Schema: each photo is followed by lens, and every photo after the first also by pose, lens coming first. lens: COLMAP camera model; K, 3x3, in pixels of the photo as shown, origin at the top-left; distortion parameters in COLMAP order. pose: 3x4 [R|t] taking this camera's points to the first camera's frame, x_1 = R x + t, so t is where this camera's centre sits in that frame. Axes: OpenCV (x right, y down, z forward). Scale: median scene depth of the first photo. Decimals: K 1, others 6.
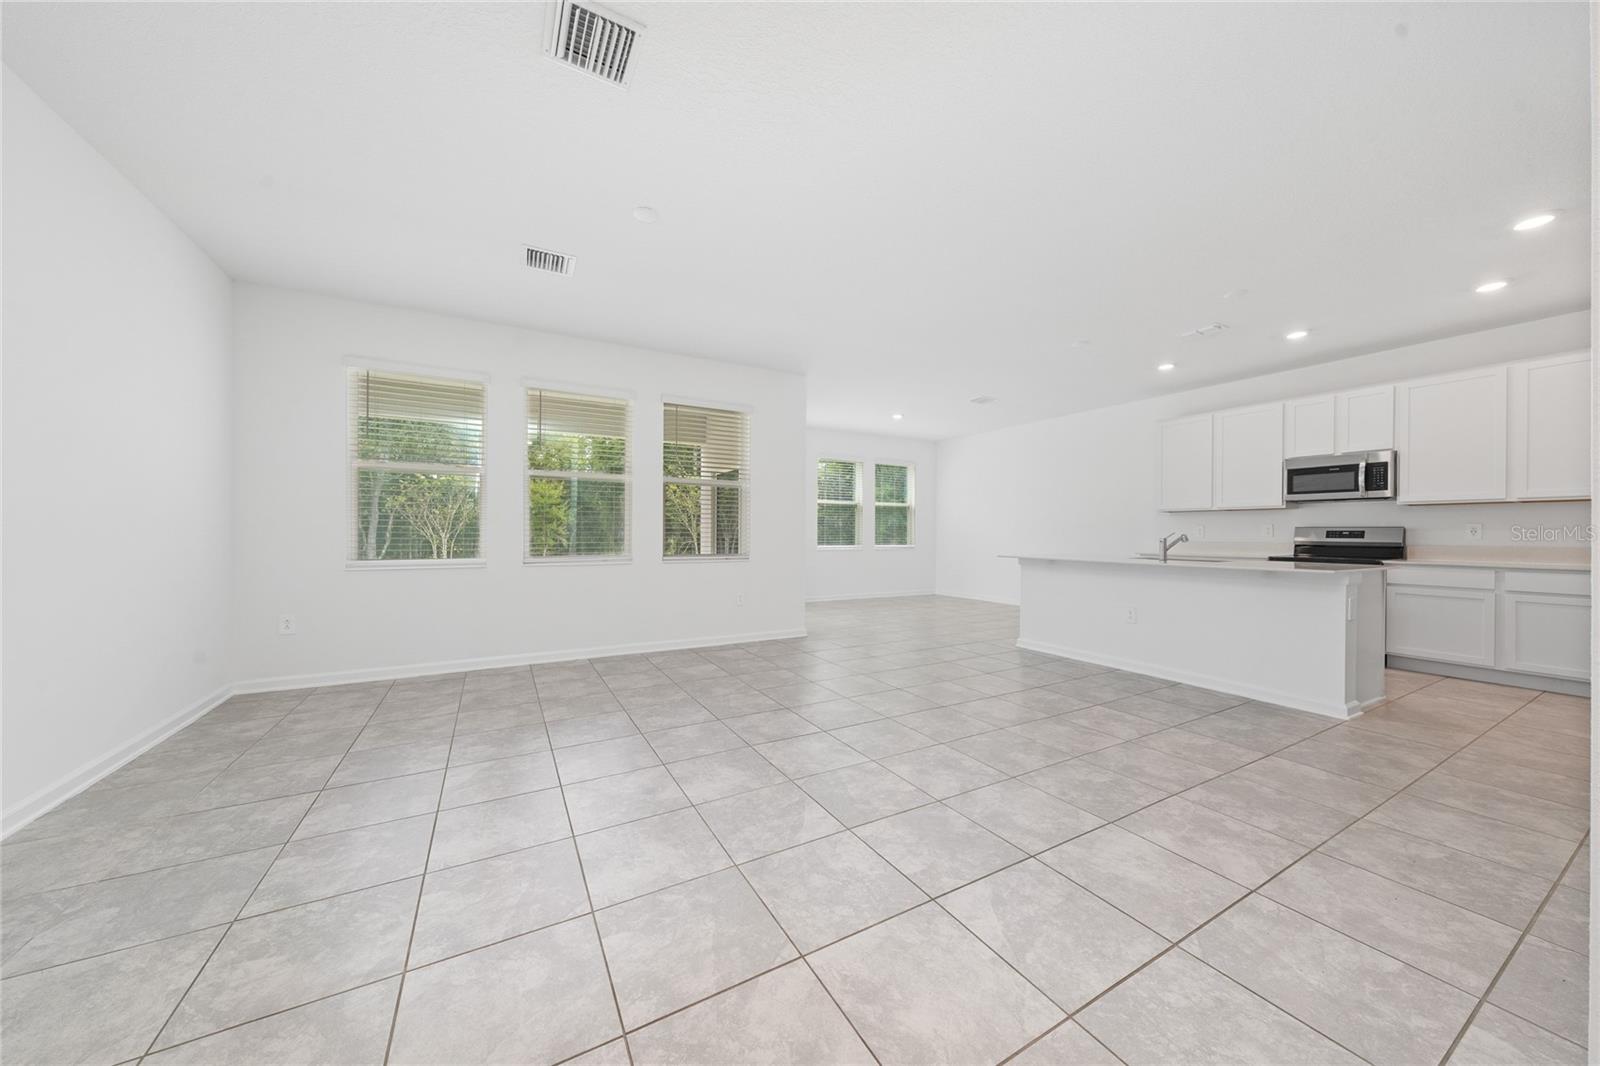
lens RADIAL K [[544.0, 0, 805.2], [0, 544.0, 537.5], [0, 0, 1]] dist [-0.003807, -0.000225]
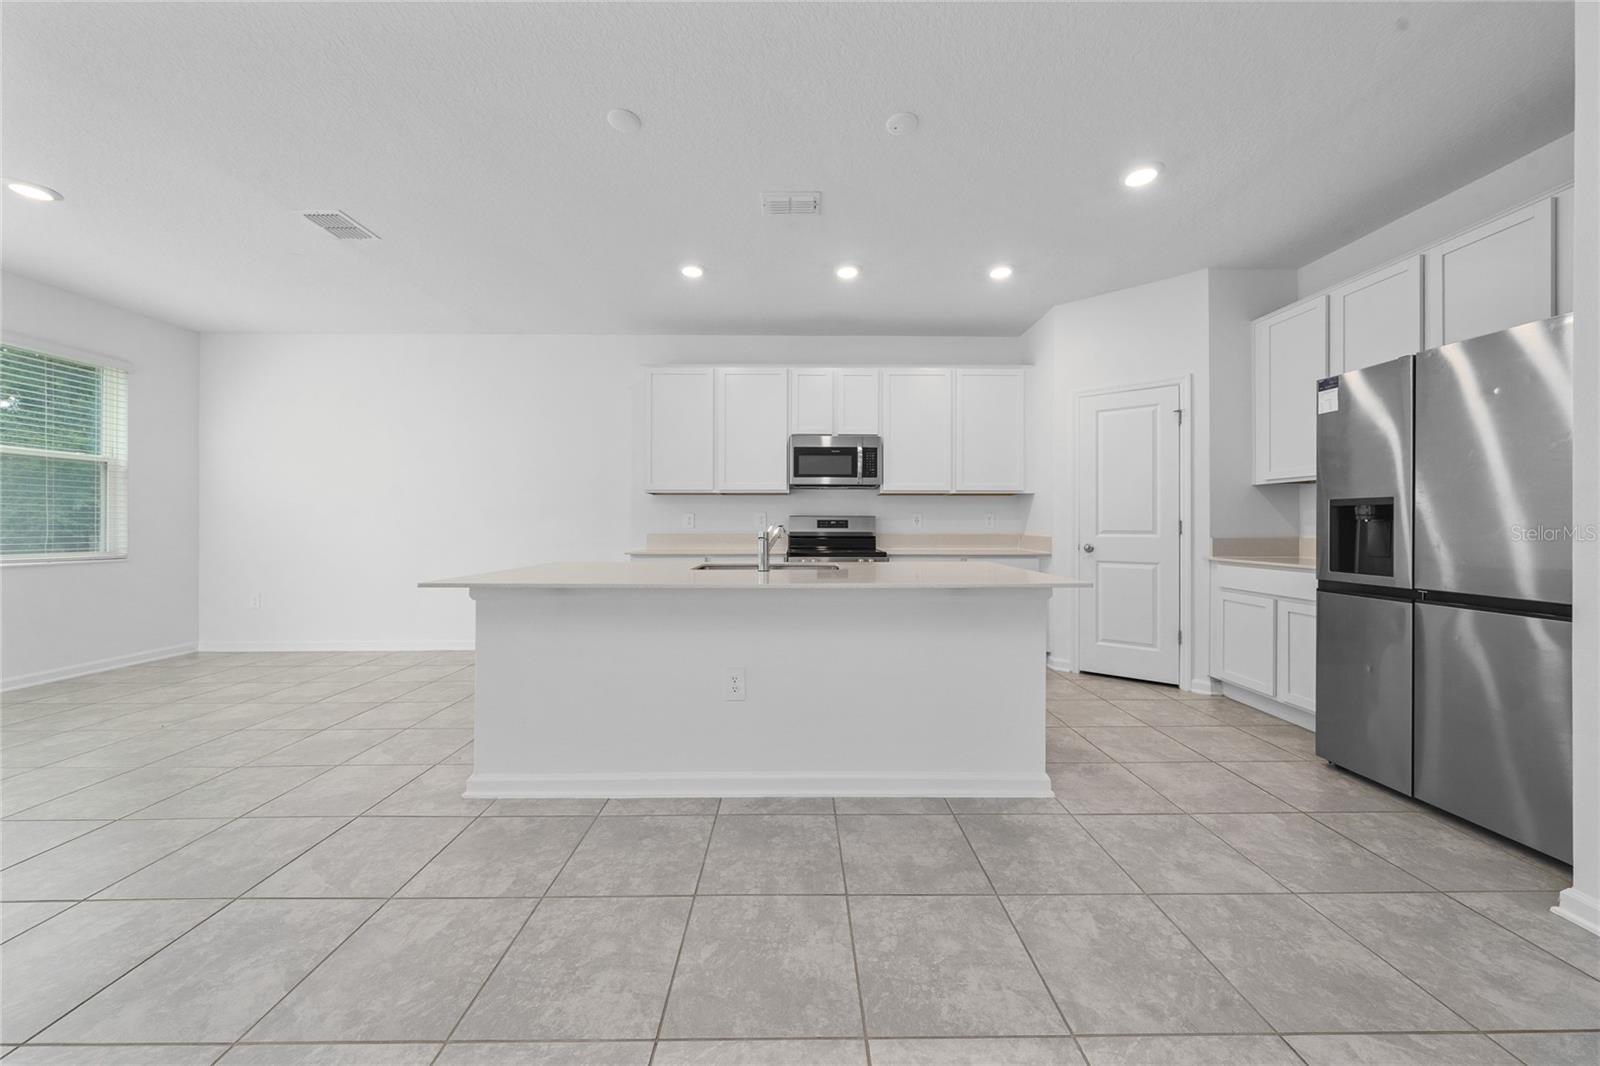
lens RADIAL K [[544.0, 0, 806.5], [0, 544.0, 535.2], [0, 0, 1]] dist [-0.003807, -0.000225]
pose [[0.485750, -0.025683, 0.873721, 0.152490], [0.010388, 0.999667, 0.023610, -0.008438], [-0.874036, -0.002392, 0.485855, 0.559335]]
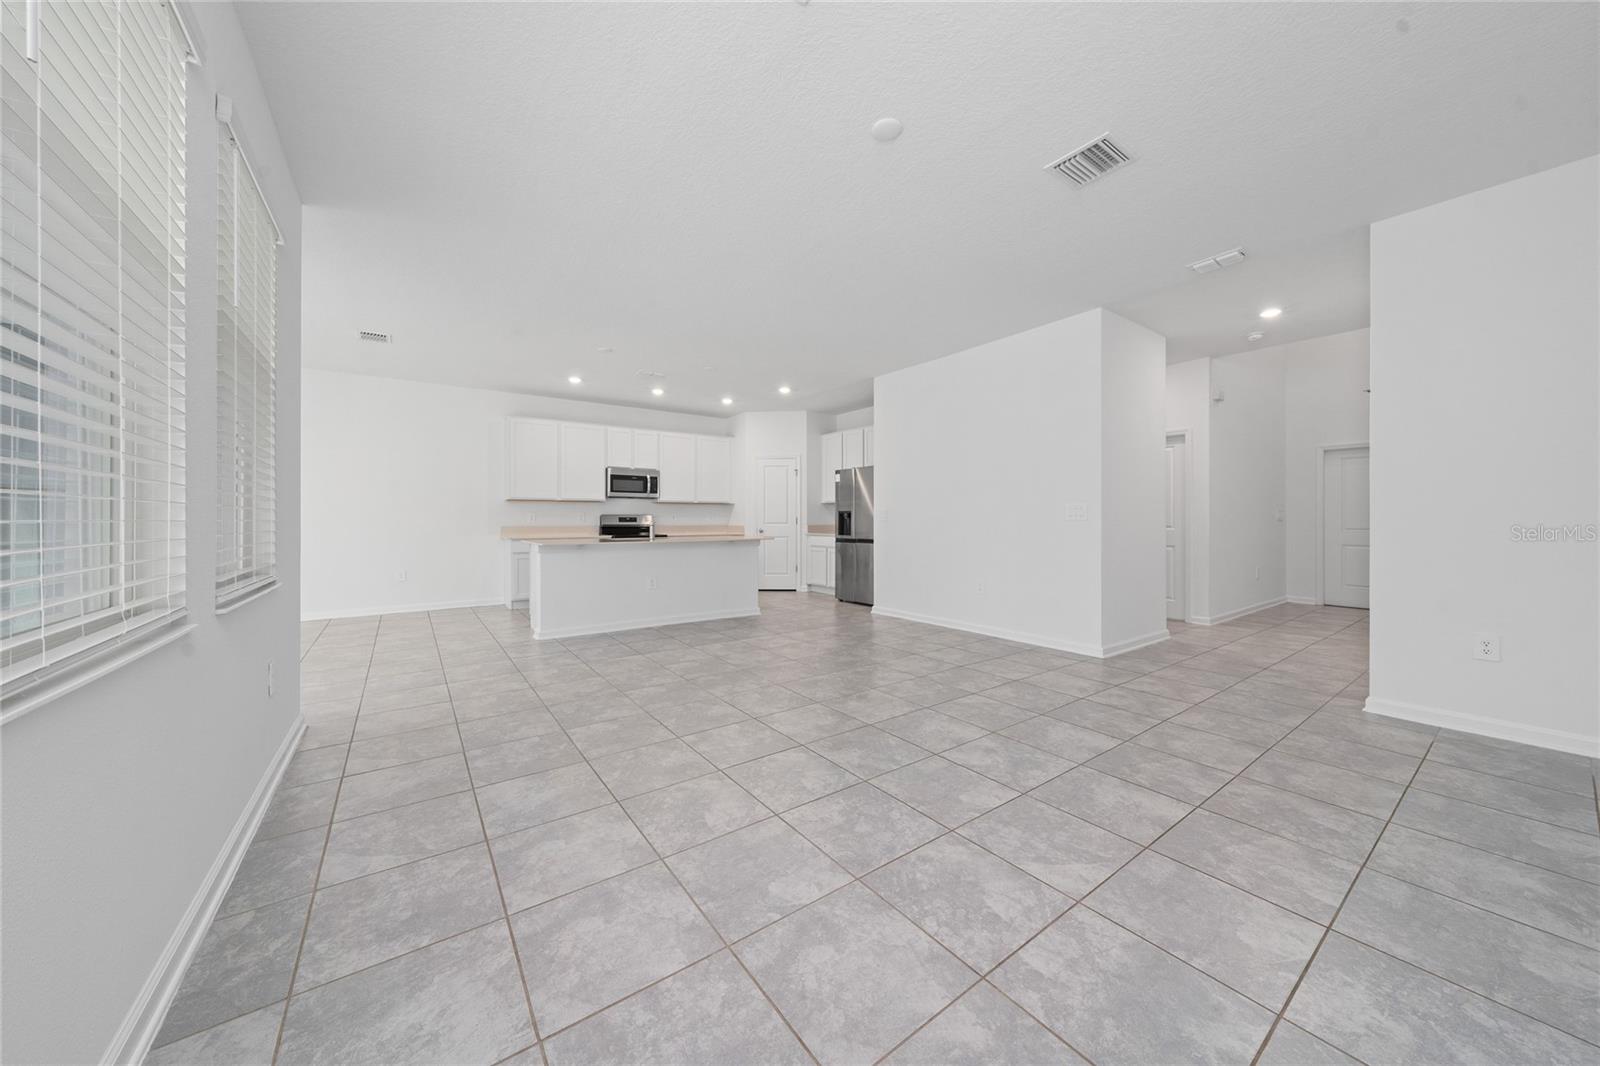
lens RADIAL K [[544.0, 0, 798.0], [0, 544.0, 526.5], [0, 0, 1]] dist [-0.003807, -0.000225]
pose [[-0.102557, -0.001446, 0.994726, -0.596547], [0.014280, 0.999894, 0.002926, 0.016067], [-0.994625, 0.014504, -0.102525, 0.639545]]
